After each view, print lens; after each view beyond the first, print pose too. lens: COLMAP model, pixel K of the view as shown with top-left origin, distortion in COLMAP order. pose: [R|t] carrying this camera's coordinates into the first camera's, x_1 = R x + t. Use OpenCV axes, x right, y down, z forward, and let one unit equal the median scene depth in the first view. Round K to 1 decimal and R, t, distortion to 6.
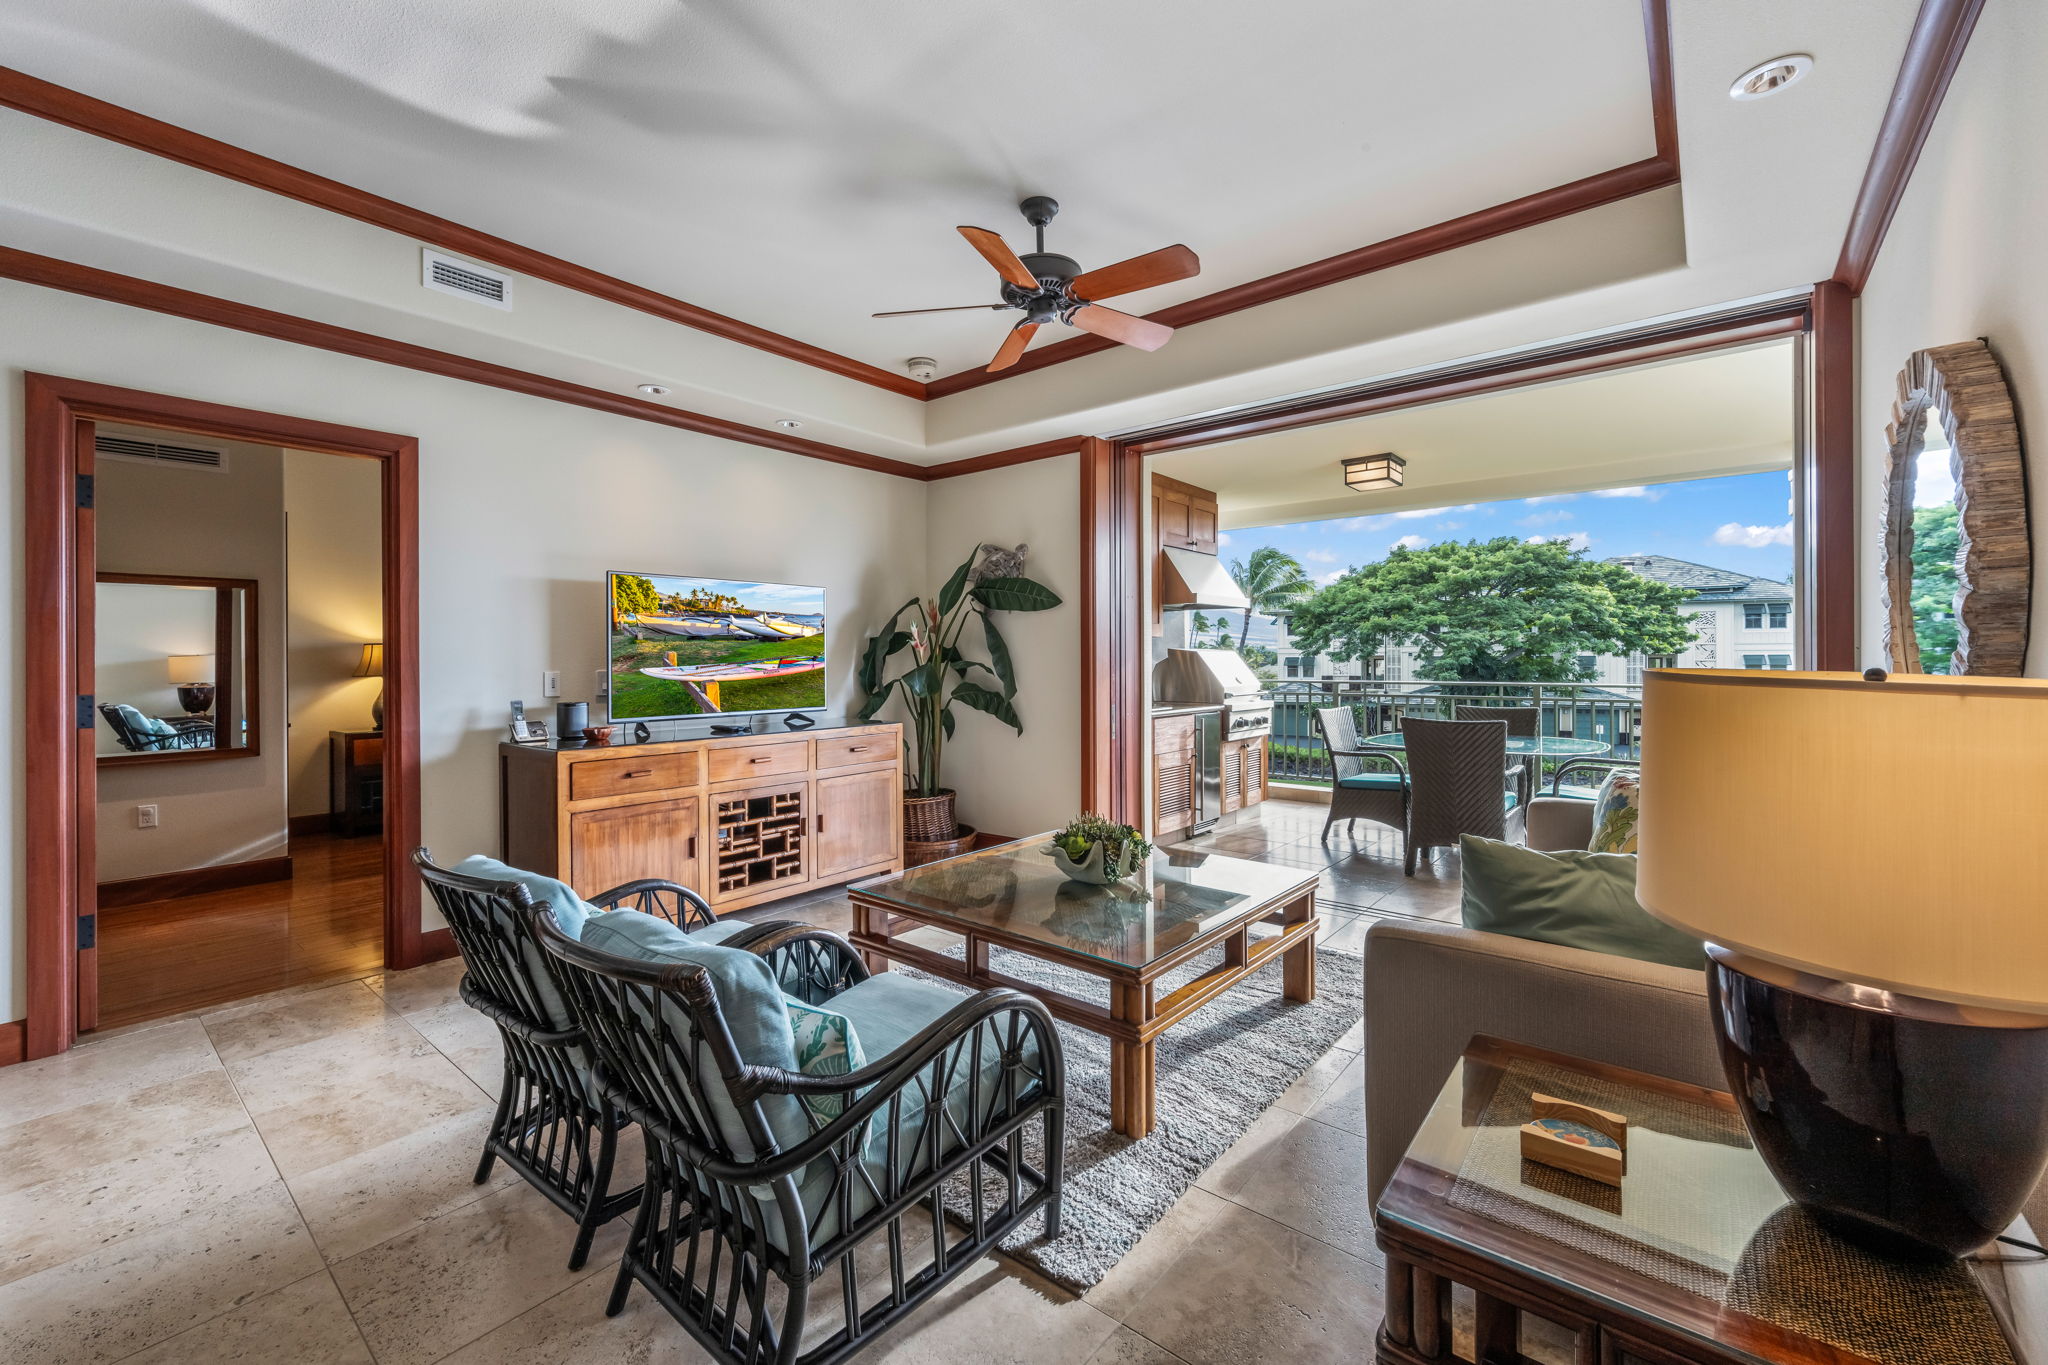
lens RADIAL K [[855.8, 0, 1068.4], [0, 855.8, 678.1], [0, 0, 1]] dist [0.008434, 0.000023]
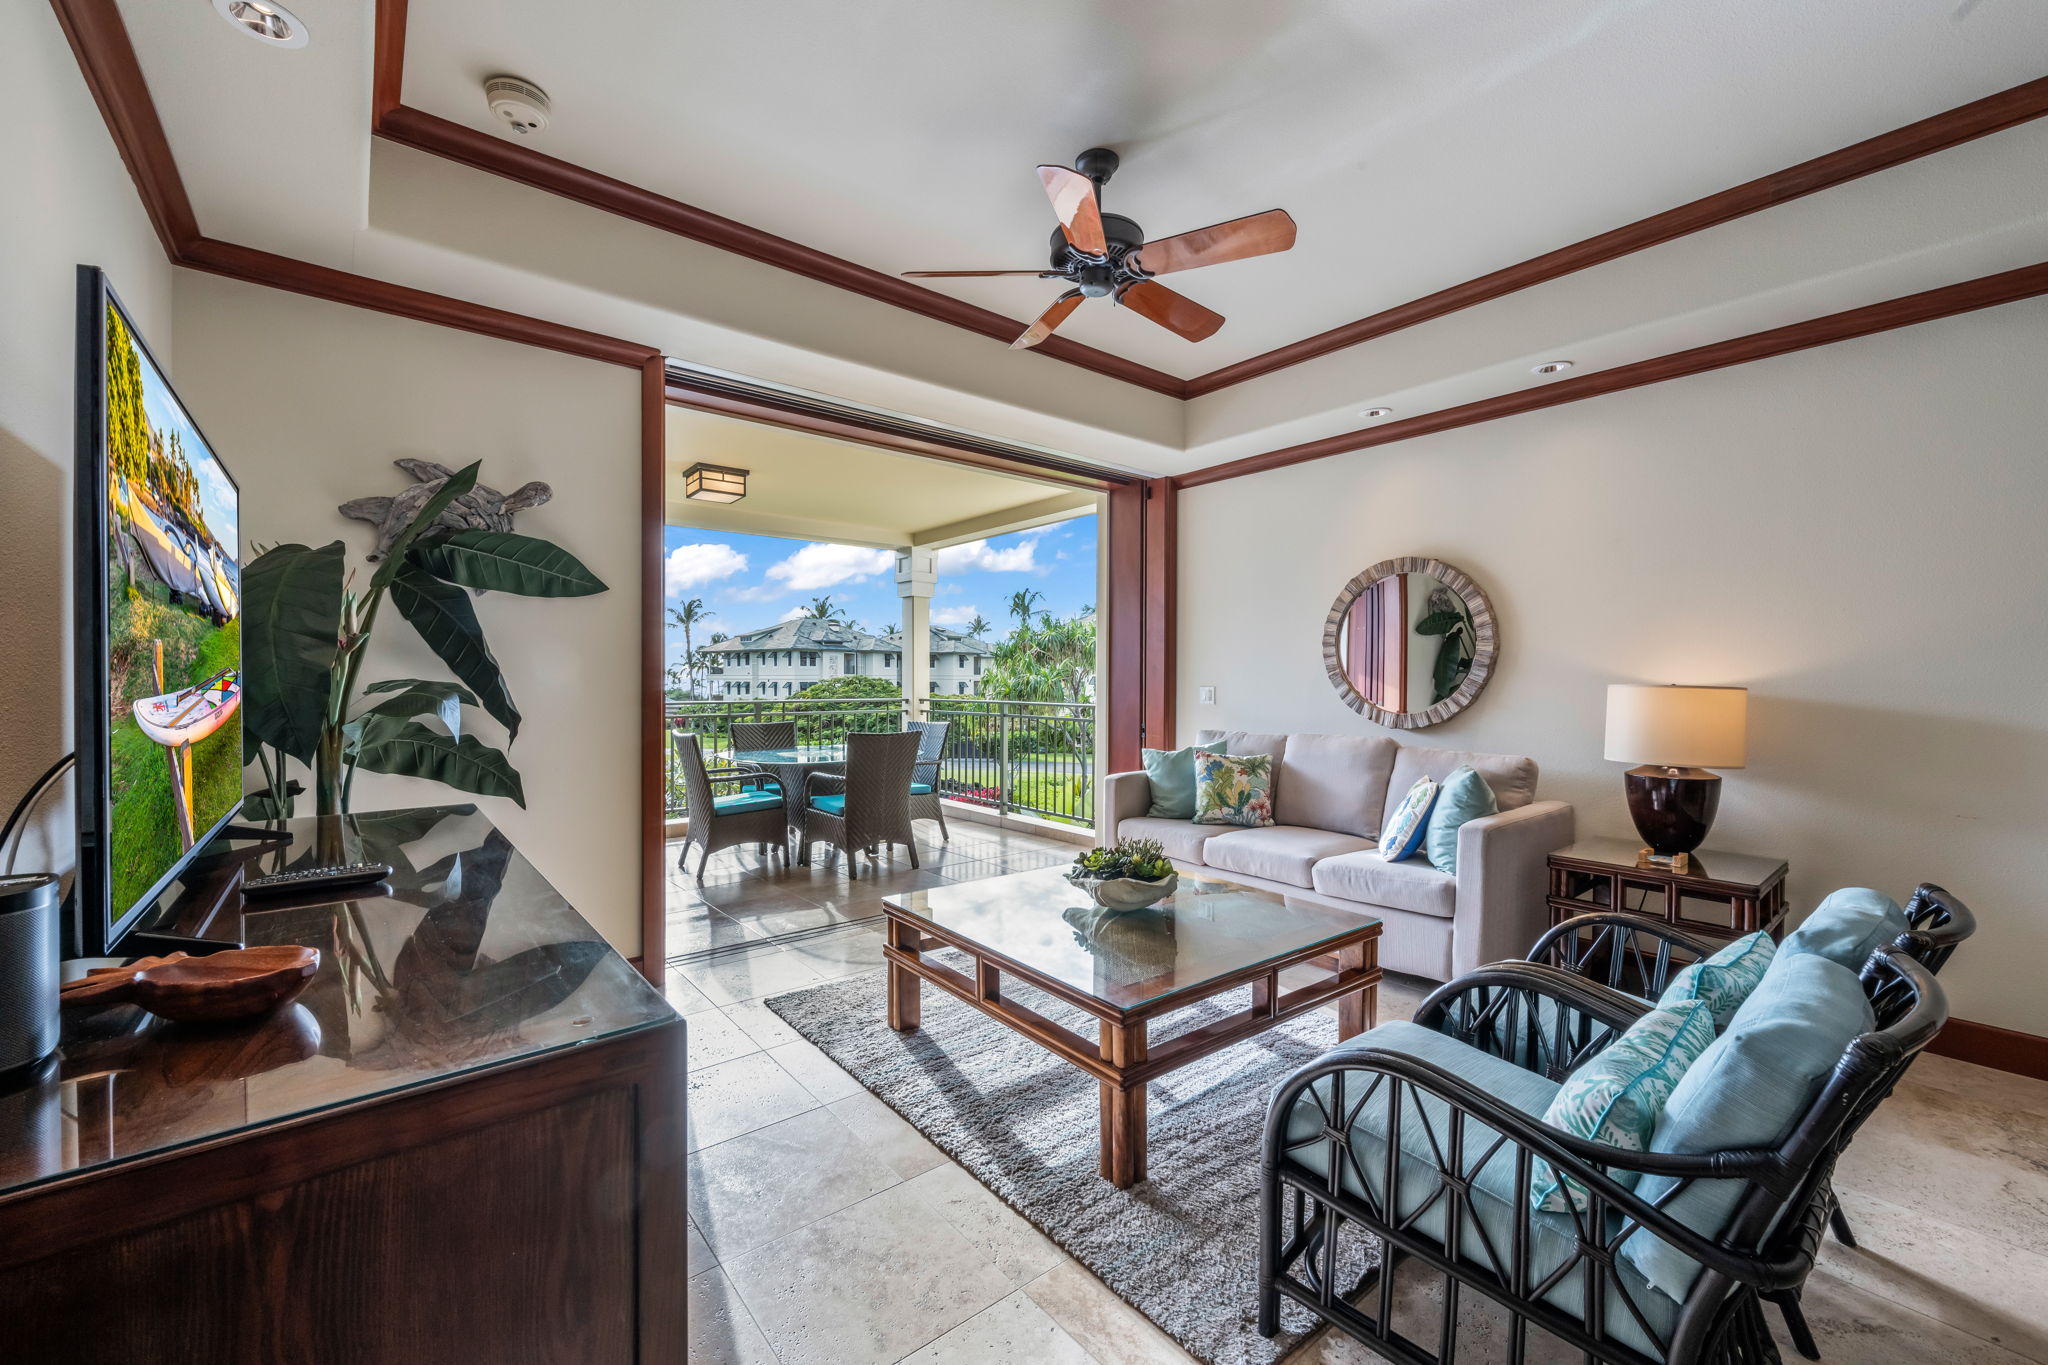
lens RADIAL K [[808.7, 0, 1024.0], [0, 808.7, 682.5], [0, 0, 1]] dist [-0.021002, 0.000064]
pose [[0.239670, -0.000386, 0.970854, -0.578847], [0.017582, 0.999838, -0.003943, -0.011177], [-0.970695, 0.018015, 0.239638, 0.609031]]
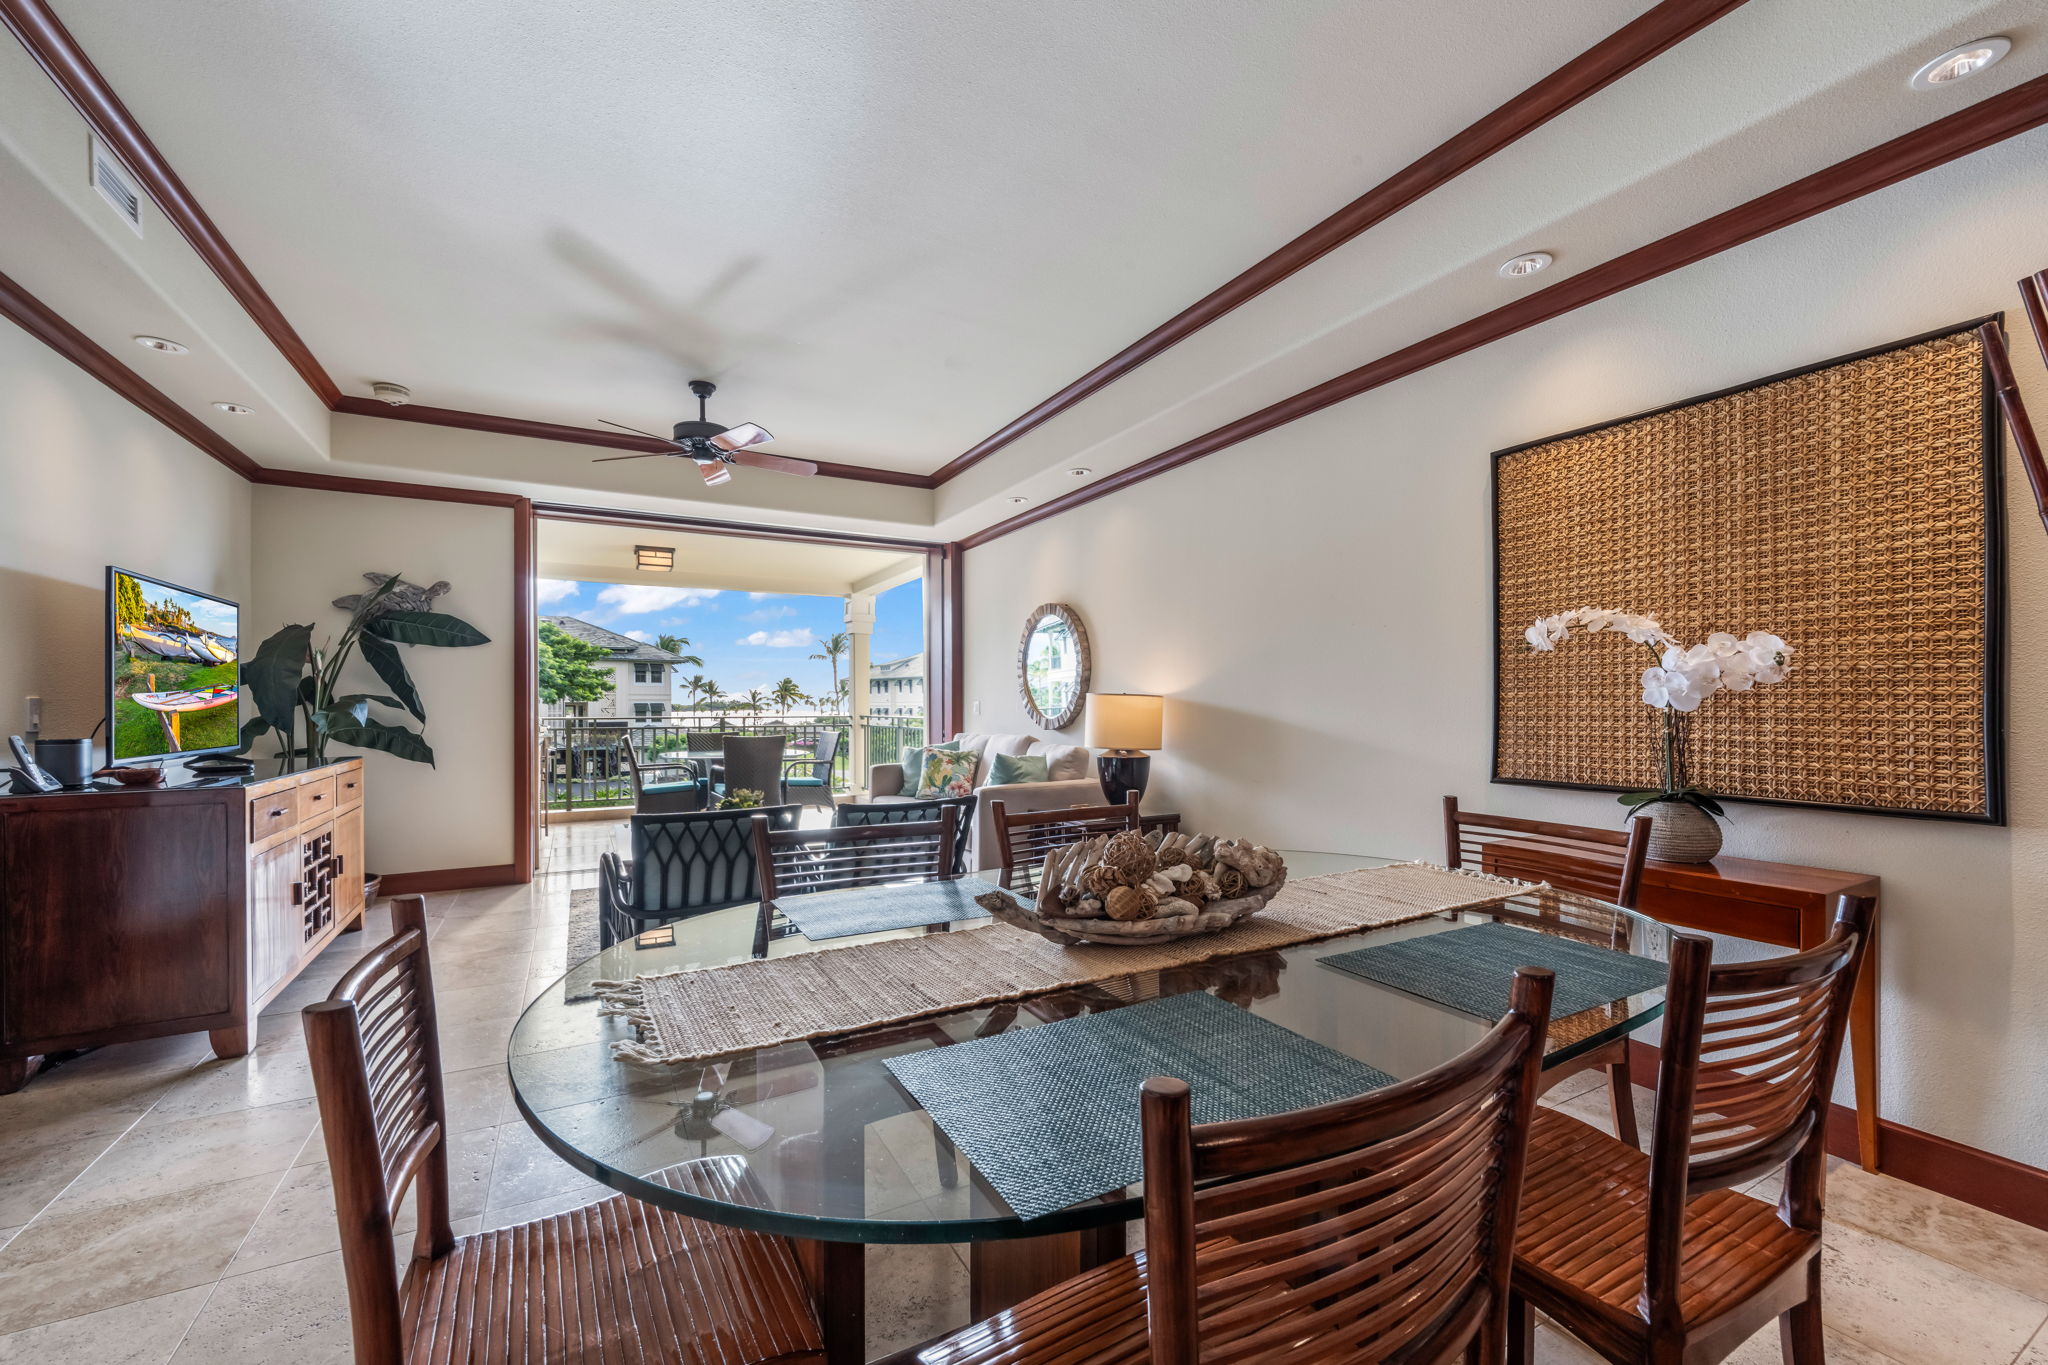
lens RADIAL K [[803.0, 0, 1024.0], [0, 803.0, 682.5], [0, 0, 1]] dist [-0.012918, -0.000165]
pose [[0.409558, 0.027656, 0.911865, -0.723519], [0.020809, 0.998997, -0.039645, 0.020169], [-0.912047, 0.035212, 0.408571, -0.034346]]
